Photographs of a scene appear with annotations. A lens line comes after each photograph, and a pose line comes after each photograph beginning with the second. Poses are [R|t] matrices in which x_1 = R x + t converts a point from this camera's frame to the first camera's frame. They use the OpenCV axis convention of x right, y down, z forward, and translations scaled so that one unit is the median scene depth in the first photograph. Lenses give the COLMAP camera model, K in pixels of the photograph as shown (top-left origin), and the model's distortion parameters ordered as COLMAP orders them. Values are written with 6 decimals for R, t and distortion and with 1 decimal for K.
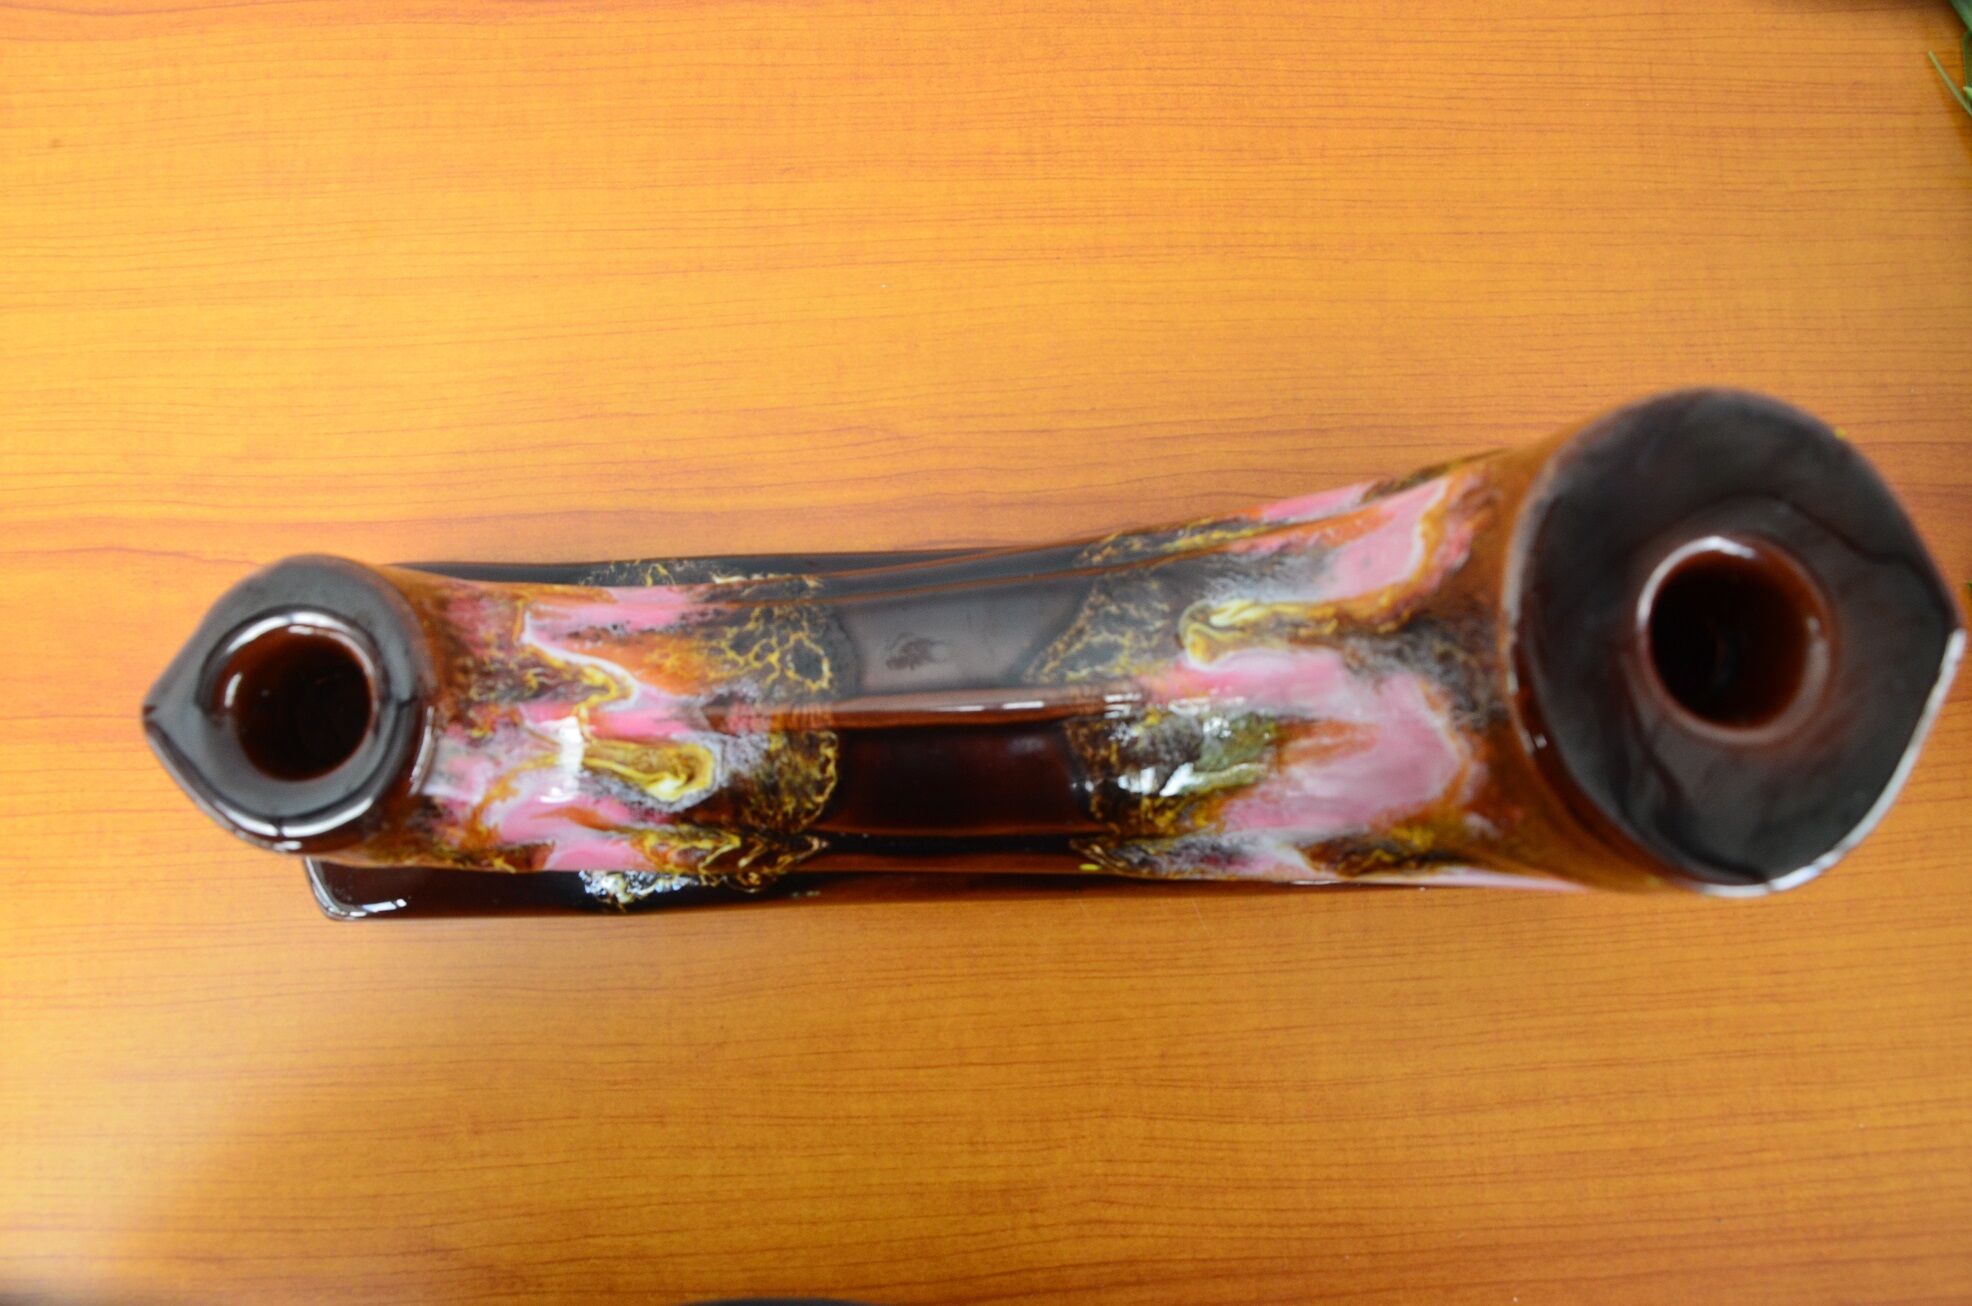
lens RADIAL K [[1673.1, 0, 951.8], [0, 1673.1, 651.2], [0, 0, 1]] dist [-0.073848, -0.002235]
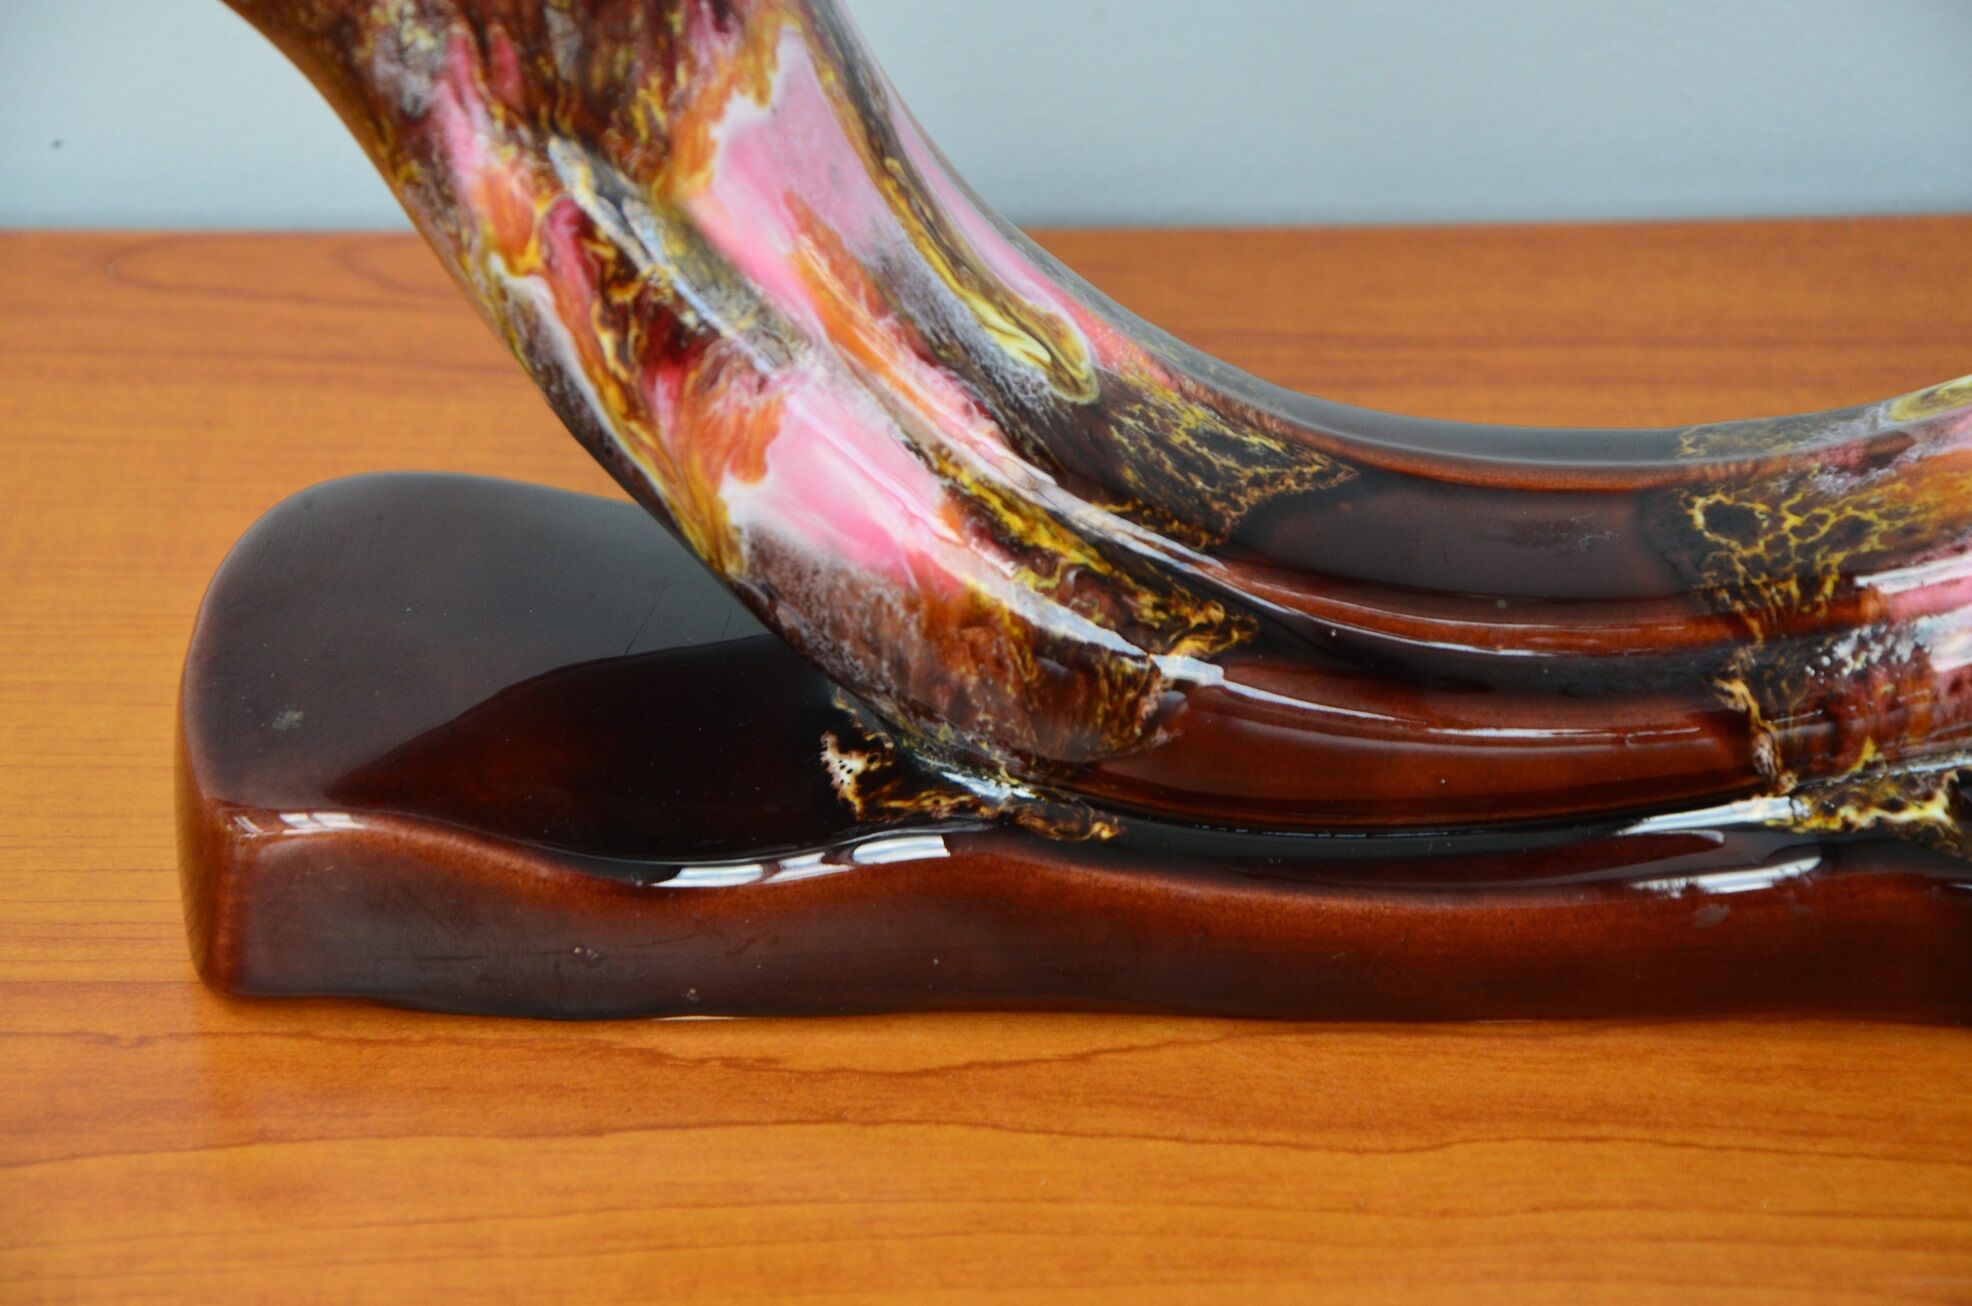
lens RADIAL K [[7672.0, 0, 969.7], [0, 7672.0, 665.8], [0, 0, 1]] dist [0.928205, 4.102720]
pose [[-0.995938, 0.013109, 0.089082, -0.062567], [0.078090, -0.366794, 0.927019, -2.521585], [0.044827, 0.930210, 0.364280, 0.064948]]
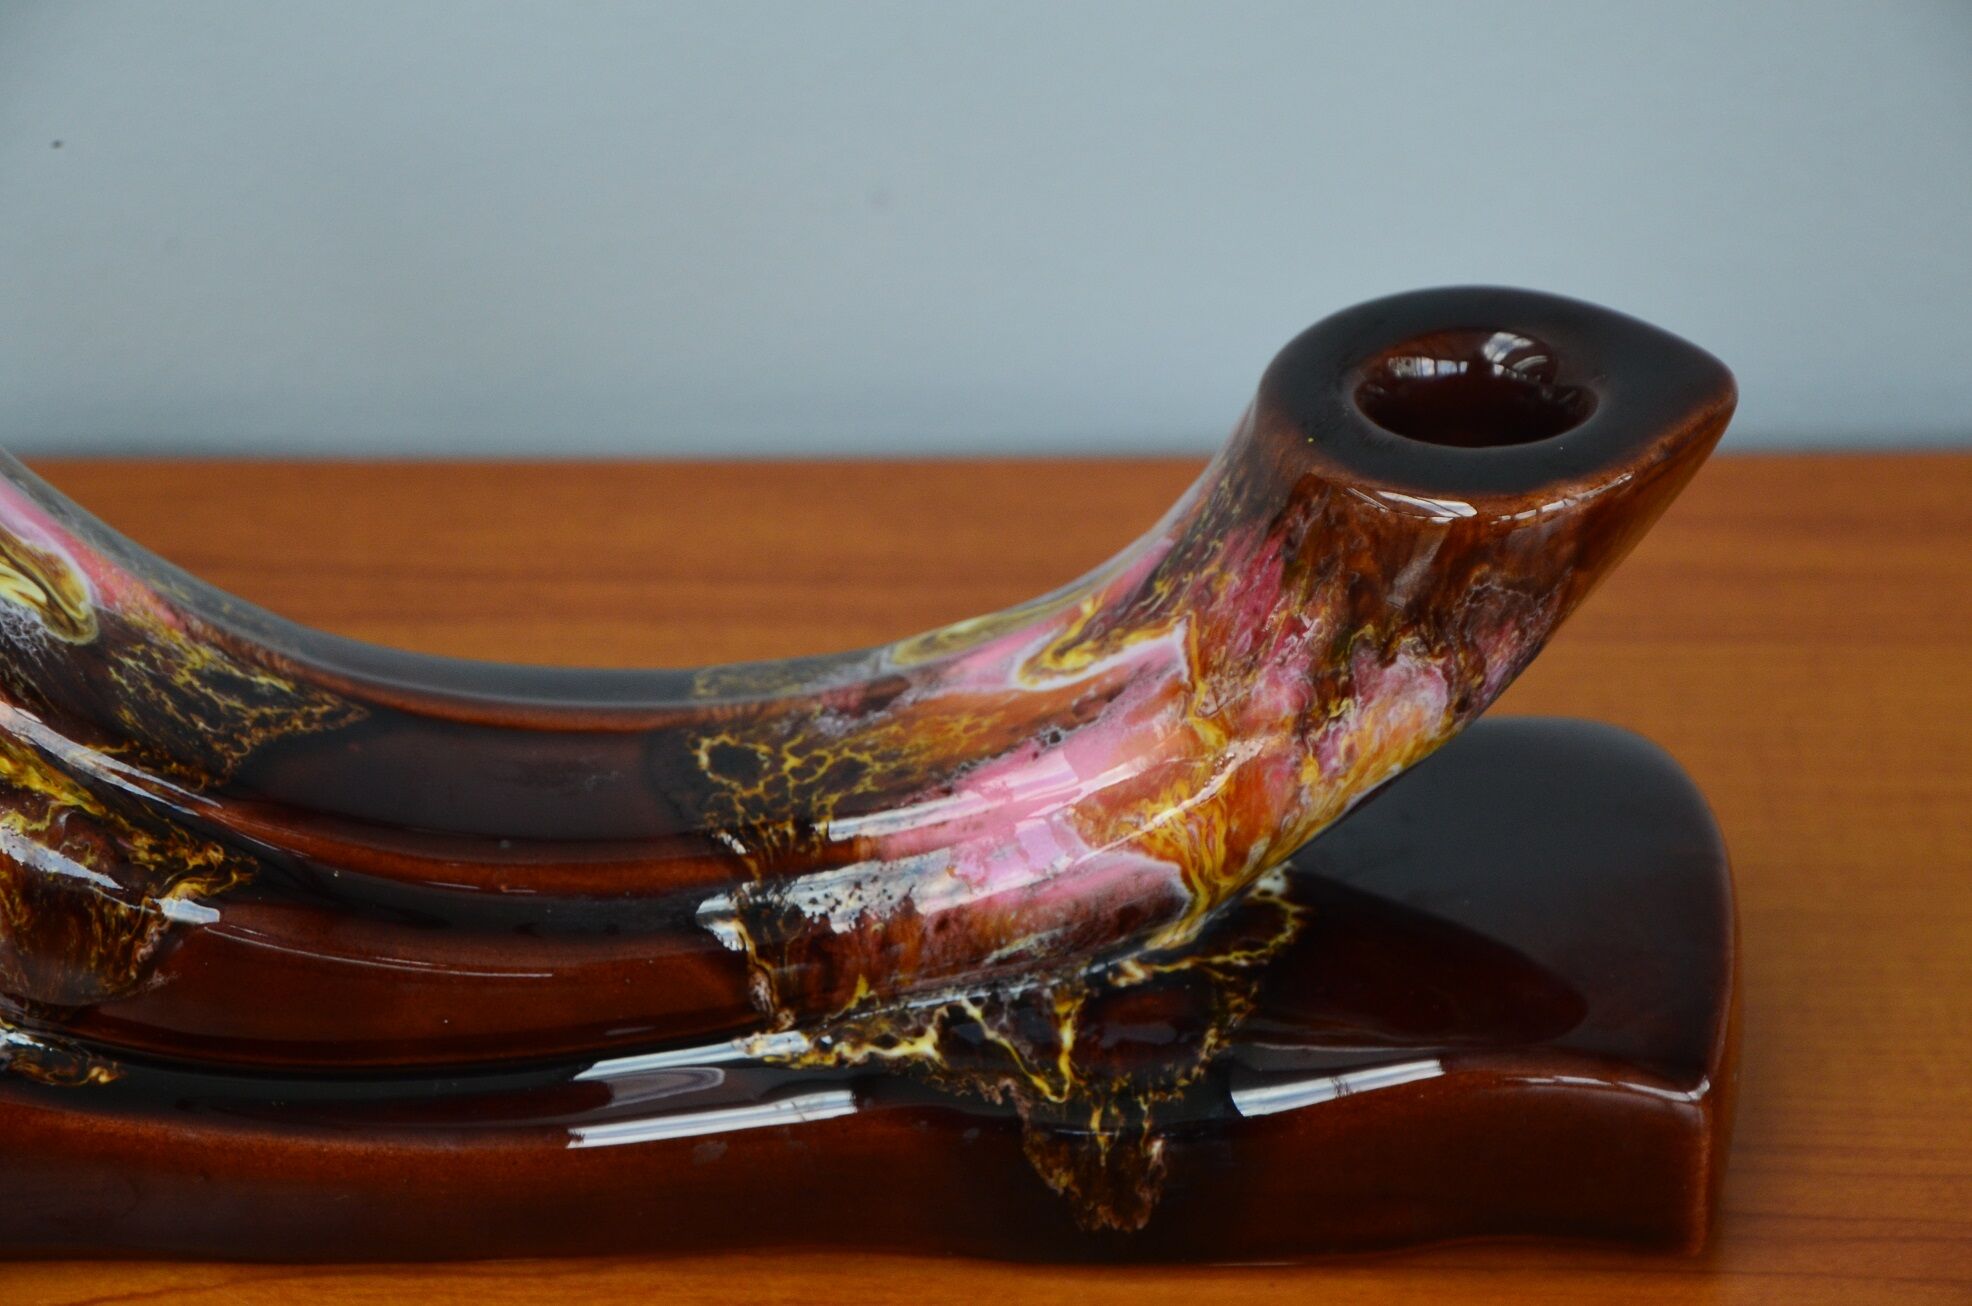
lens RADIAL K [[7672.0, 0, 969.7], [0, 7672.0, 665.8], [0, 0, 1]] dist [0.928205, 4.102720]
pose [[-0.999727, 0.014069, 0.018643, -0.221127], [0.012643, -0.345129, 0.938470, -2.526049], [0.019638, 0.938450, 0.344857, 0.042628]]
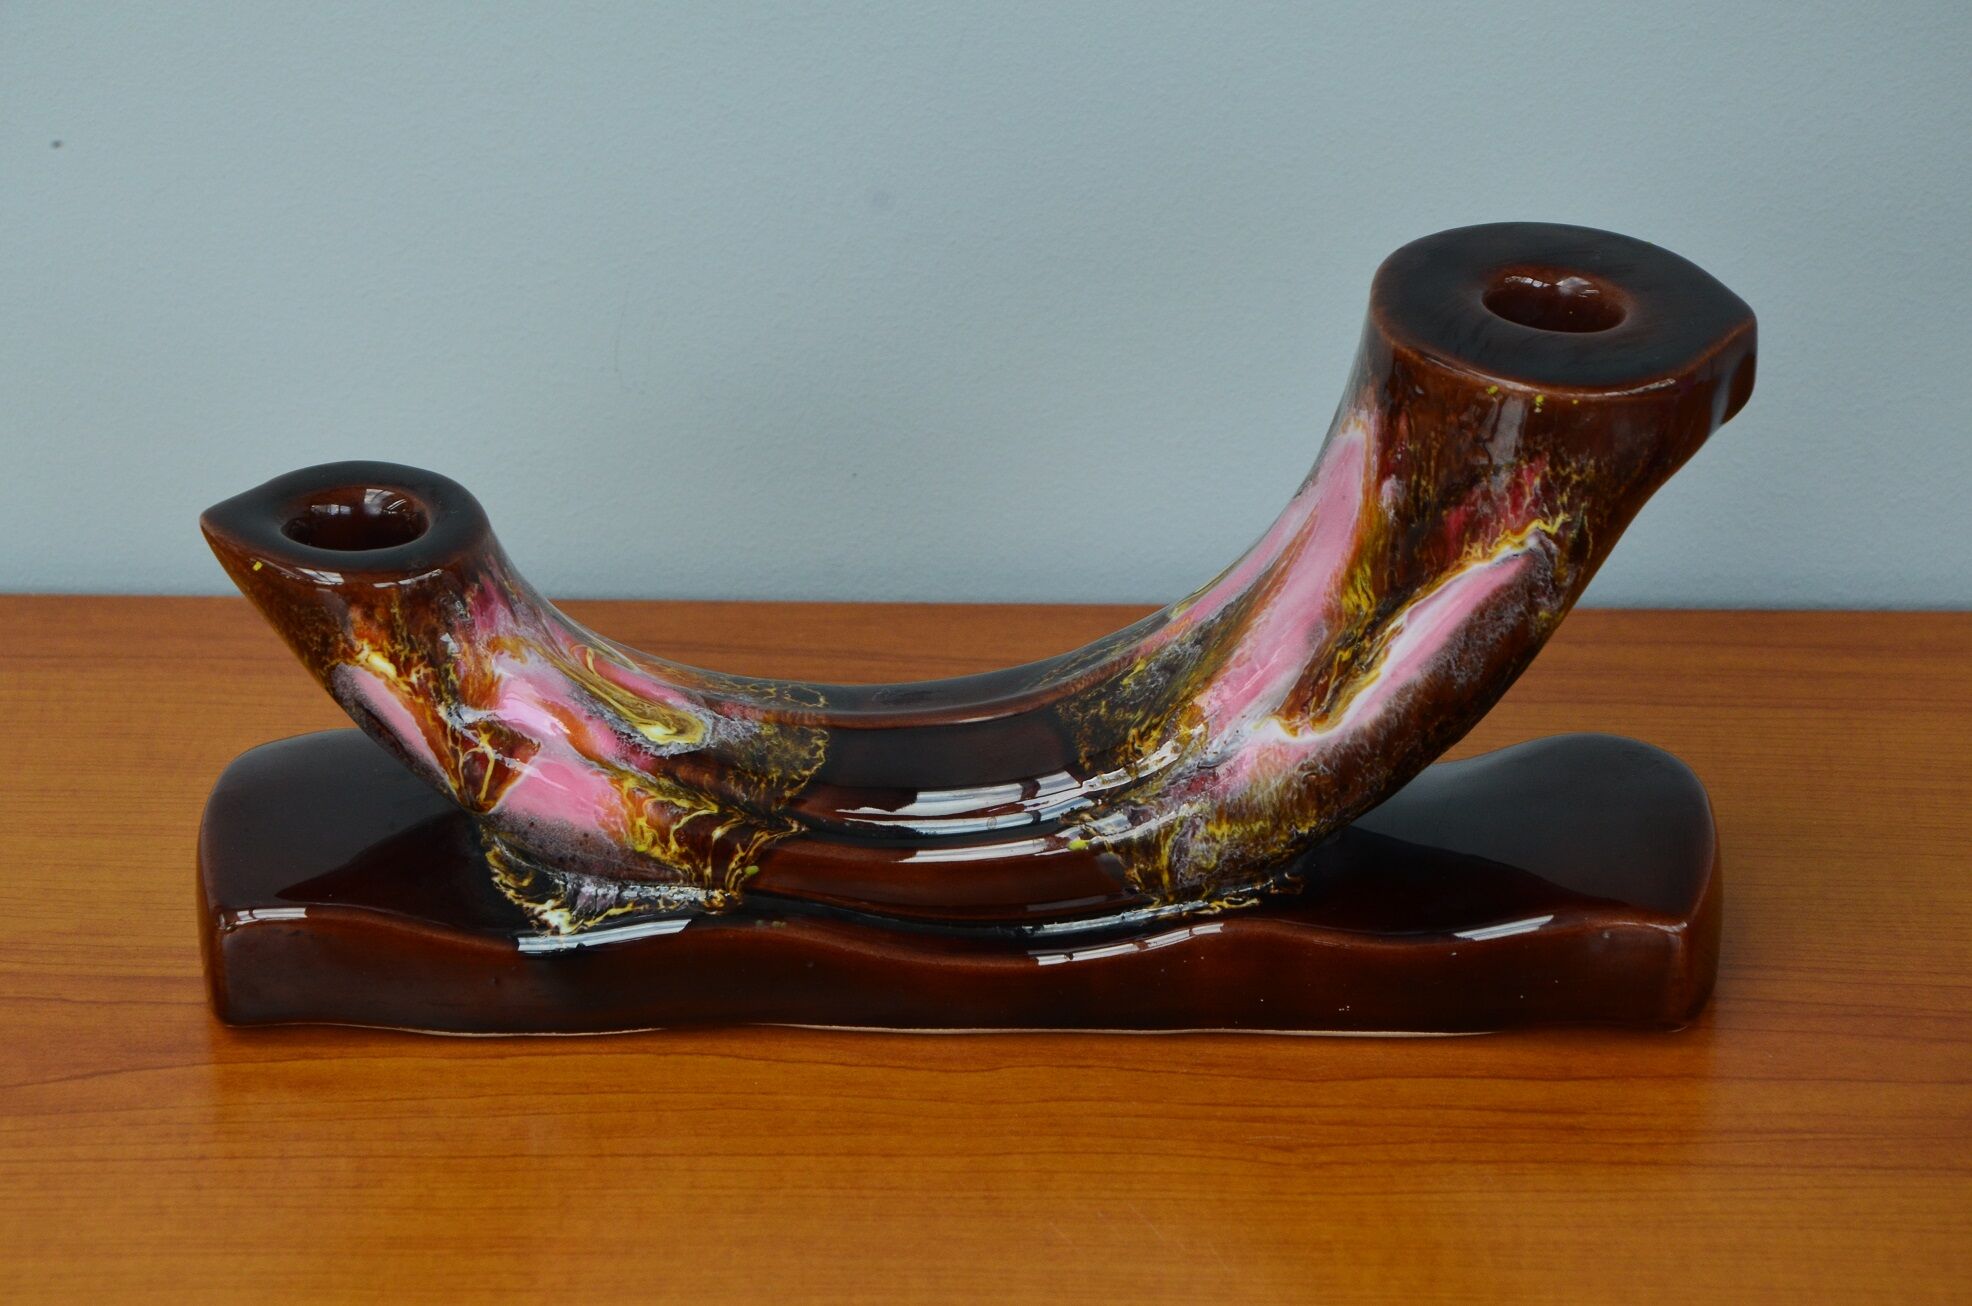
lens RADIAL K [[5994.5, 0, 986.0], [0, 5994.5, 653.0], [0, 0, 1]] dist [0.730671, 0.929790]
pose [[0.997675, 0.055694, -0.039266, 0.162645], [-0.064755, 0.595369, -0.800839, 2.883452], [-0.021224, 0.801520, 0.597591, -1.178170]]
